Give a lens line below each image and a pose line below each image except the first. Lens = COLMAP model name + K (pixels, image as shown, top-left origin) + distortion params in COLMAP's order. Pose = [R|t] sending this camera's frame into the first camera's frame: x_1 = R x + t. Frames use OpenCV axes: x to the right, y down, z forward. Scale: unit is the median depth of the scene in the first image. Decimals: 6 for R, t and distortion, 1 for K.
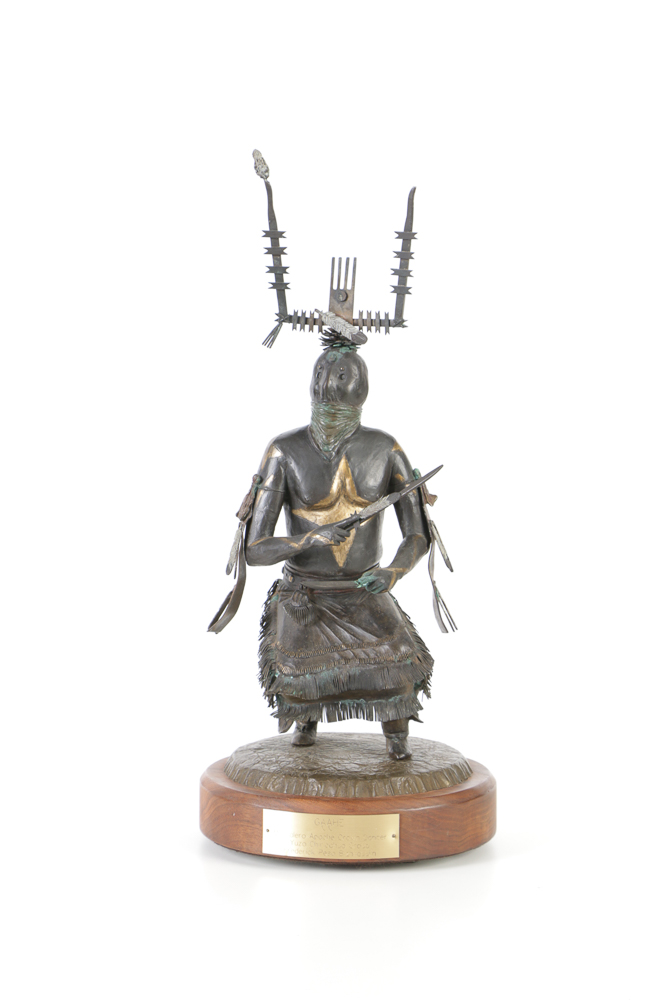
lens RADIAL K [[2635.9, 0, 336.1], [0, 2635.9, 532.0], [0, 0, 1]] dist [0.443214, -0.063839]
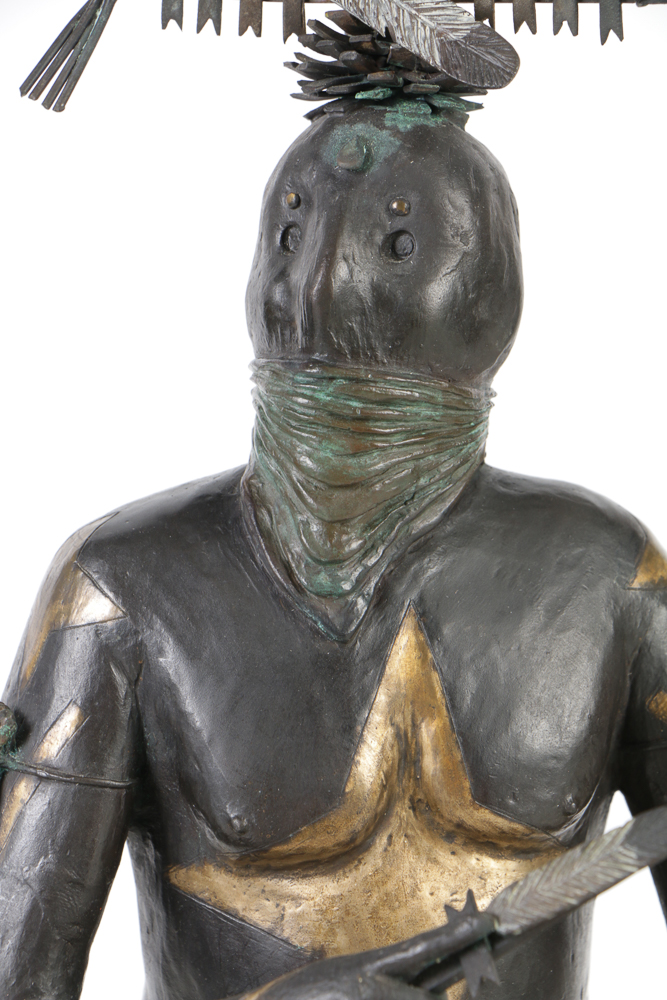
lens RADIAL K [[5729.7, 0, 335.3], [0, 5729.7, 528.7], [0, 0, 1]] dist [1.353605, 6.456410]
pose [[0.999958, -0.008852, -0.002166, -0.001960], [0.008839, 0.999943, -0.005980, -0.033252], [0.002219, 0.005960, 0.999980, 0.538821]]
